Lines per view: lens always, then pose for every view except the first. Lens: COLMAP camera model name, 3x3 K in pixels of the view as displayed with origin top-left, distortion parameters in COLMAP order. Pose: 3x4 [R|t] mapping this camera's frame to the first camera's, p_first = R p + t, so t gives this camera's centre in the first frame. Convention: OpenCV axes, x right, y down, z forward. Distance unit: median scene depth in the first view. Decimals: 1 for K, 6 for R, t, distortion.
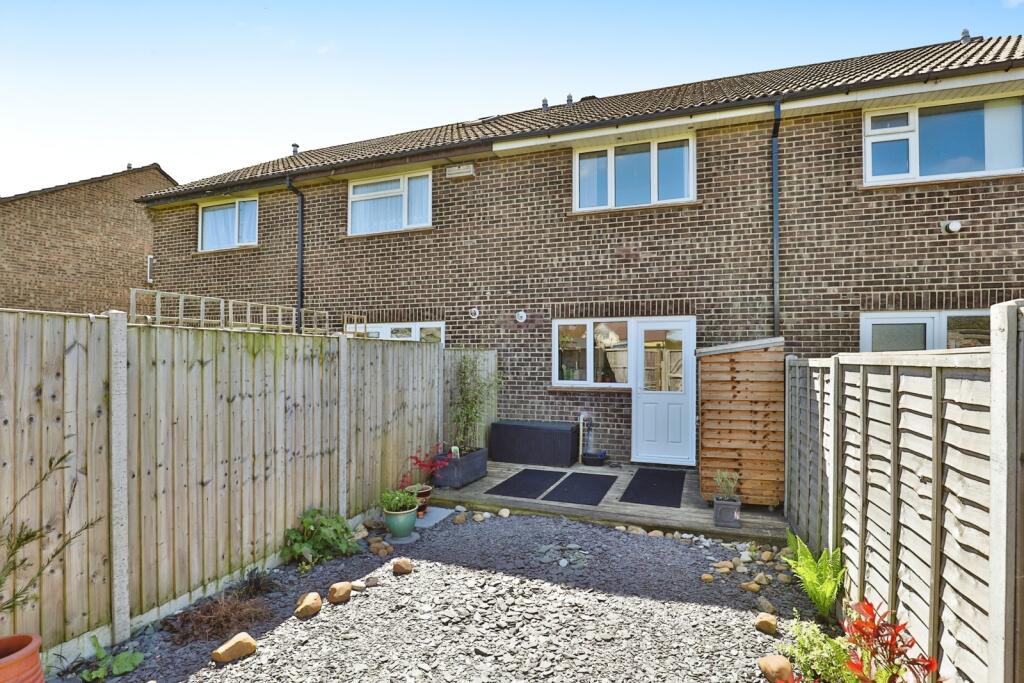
lens RADIAL K [[502.0, 0, 543.6], [0, 502.0, 355.0], [0, 0, 1]] dist [-0.036003, 0.005360]
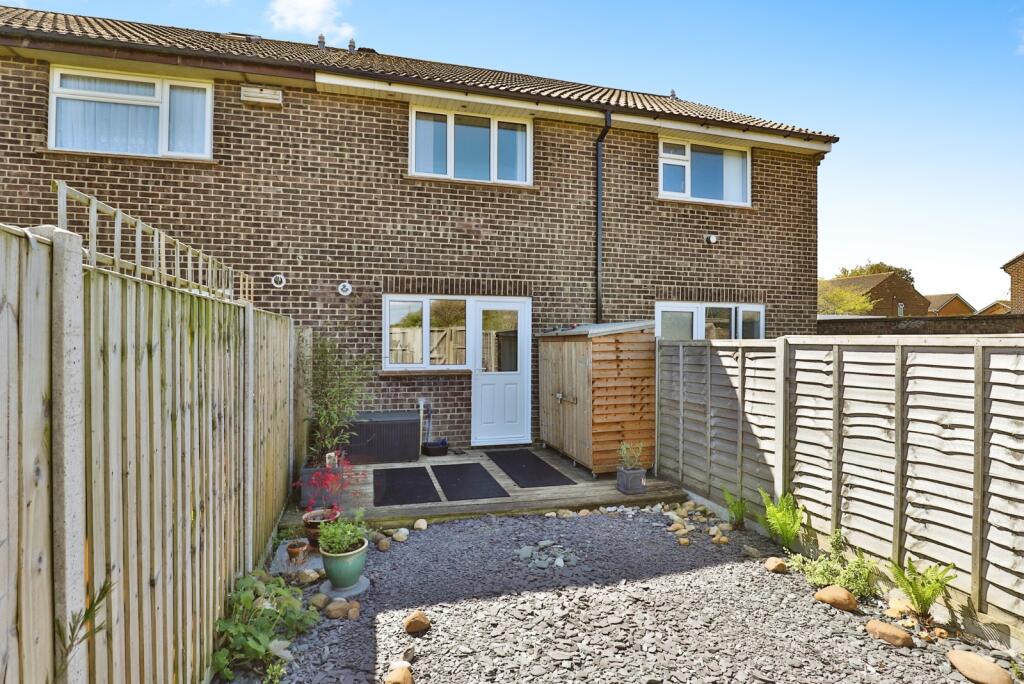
lens RADIAL K [[502.0, 0, 512.4], [0, 502.0, 336.5], [0, 0, 1]] dist [-0.036003, 0.005360]
pose [[0.821356, 0.002818, 0.570410, -0.327088], [-0.004665, 0.999988, 0.001778, 0.000175], [-0.570398, -0.004122, 0.821358, 0.176773]]
